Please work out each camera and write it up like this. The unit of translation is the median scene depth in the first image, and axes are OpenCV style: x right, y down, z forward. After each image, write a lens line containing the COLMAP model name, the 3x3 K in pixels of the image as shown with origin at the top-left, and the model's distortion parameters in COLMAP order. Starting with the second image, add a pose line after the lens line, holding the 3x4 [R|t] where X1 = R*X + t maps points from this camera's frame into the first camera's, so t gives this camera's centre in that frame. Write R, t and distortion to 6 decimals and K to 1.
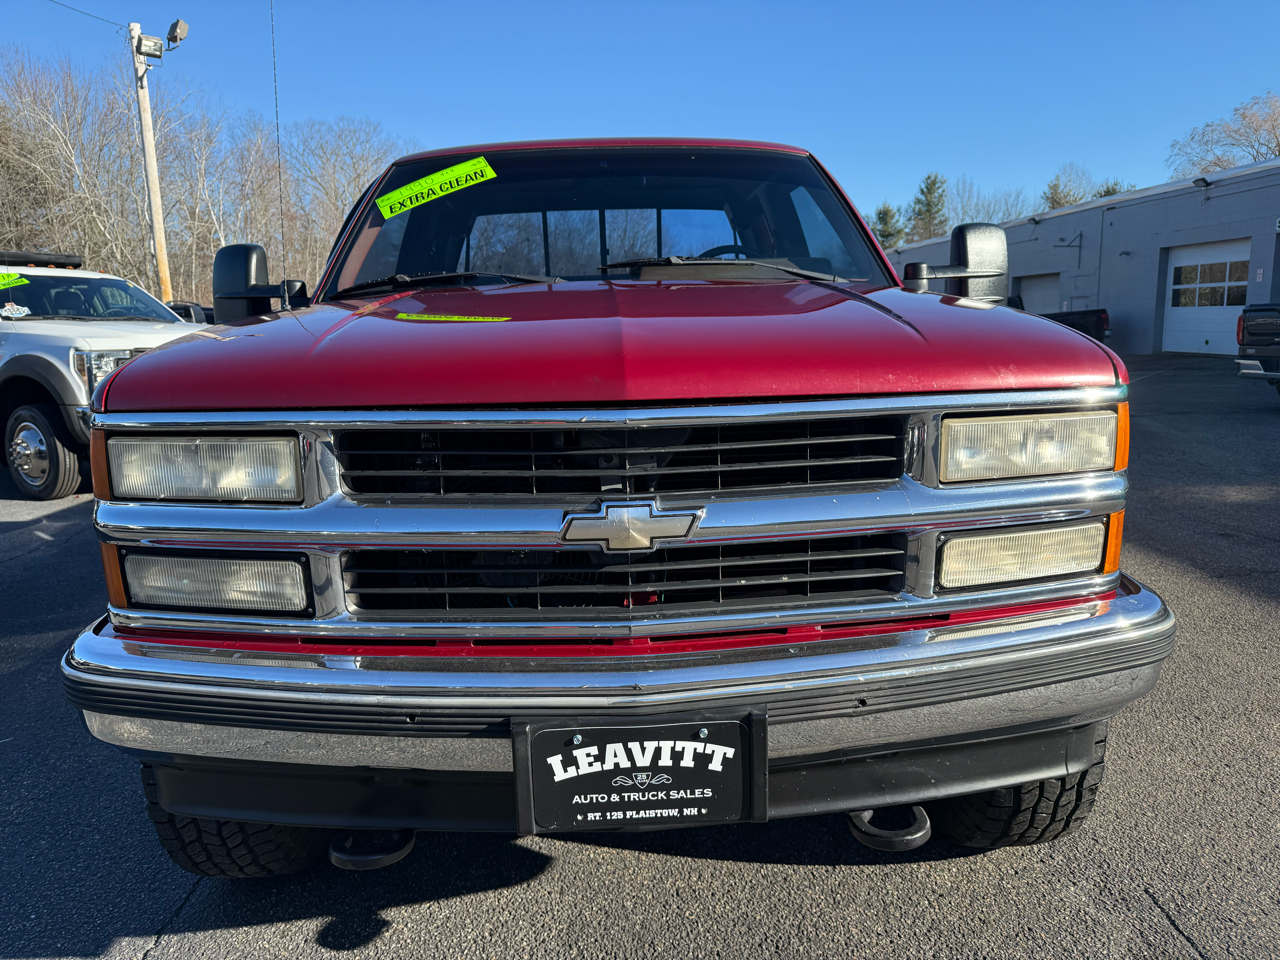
lens RADIAL K [[958.8, 0, 637.1], [0, 958.8, 447.9], [0, 0, 1]] dist [-0.002923, -0.003288]
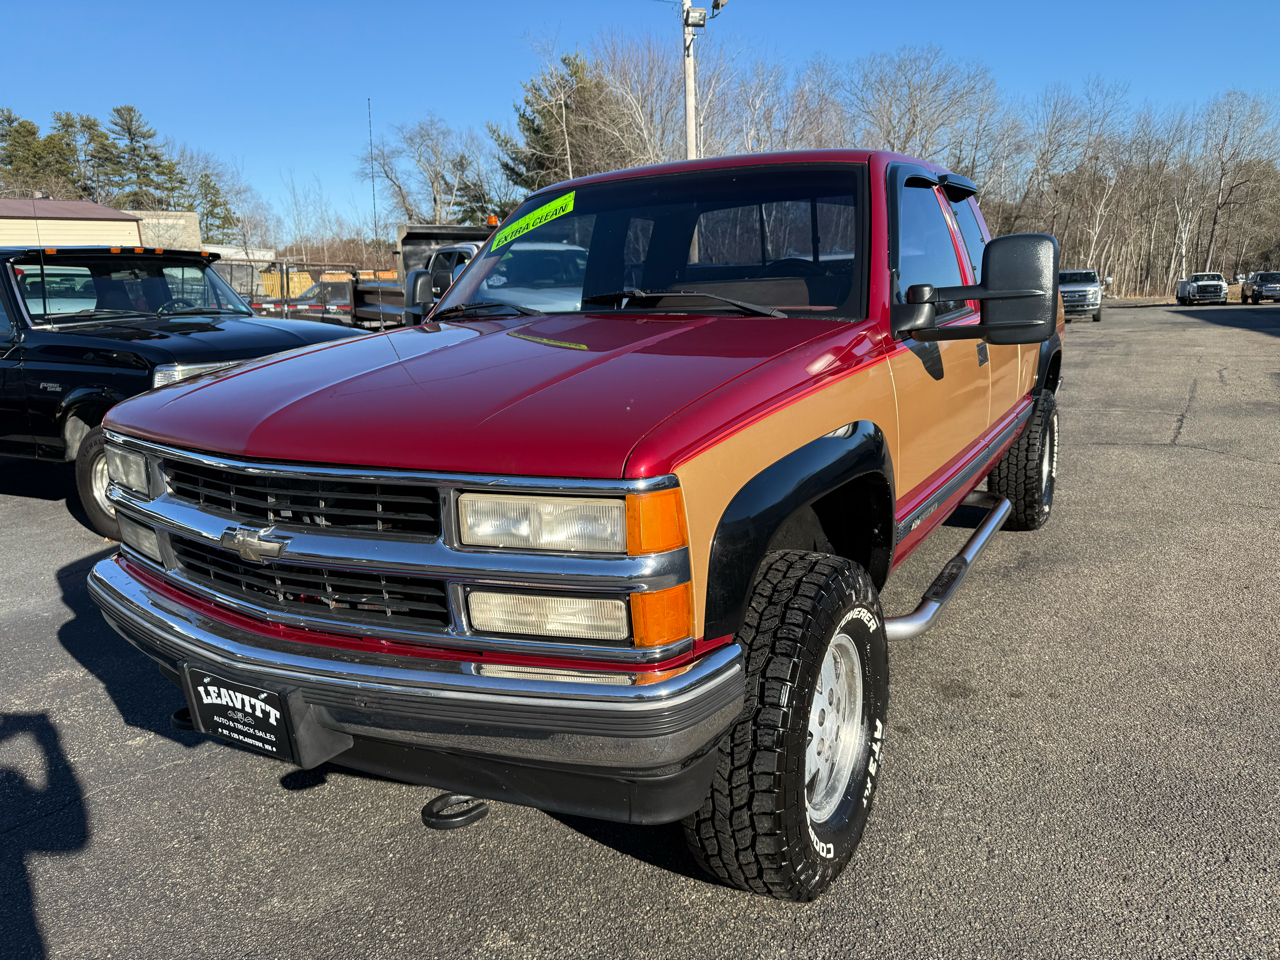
lens RADIAL K [[904.0, 0, 634.2], [0, 904.0, 472.3], [0, 0, 1]] dist [0.031596, -0.033111]
pose [[0.835143, 0.114258, -0.538034, 1.196498], [-0.053991, 0.990492, 0.126537, -0.228797], [0.547376, -0.076627, 0.833371, 0.199090]]
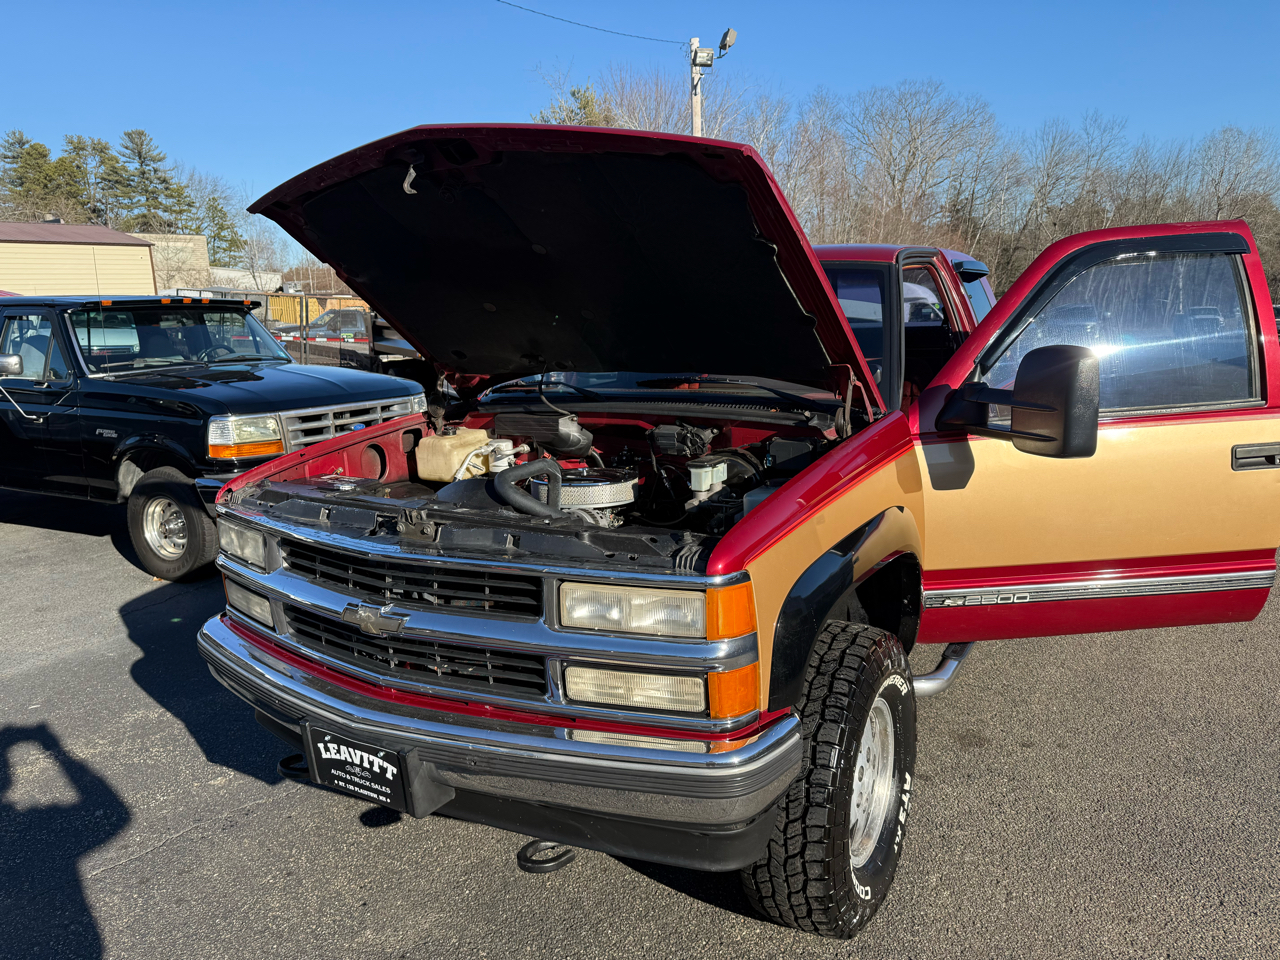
lens RADIAL K [[904.0, 0, 634.2], [0, 904.0, 472.3], [0, 0, 1]] dist [0.031596, -0.033111]
pose [[0.834808, 0.109286, -0.539585, 1.193138], [-0.064131, 0.992731, 0.101846, -0.360176], [0.546793, -0.050418, 0.835748, -0.035503]]
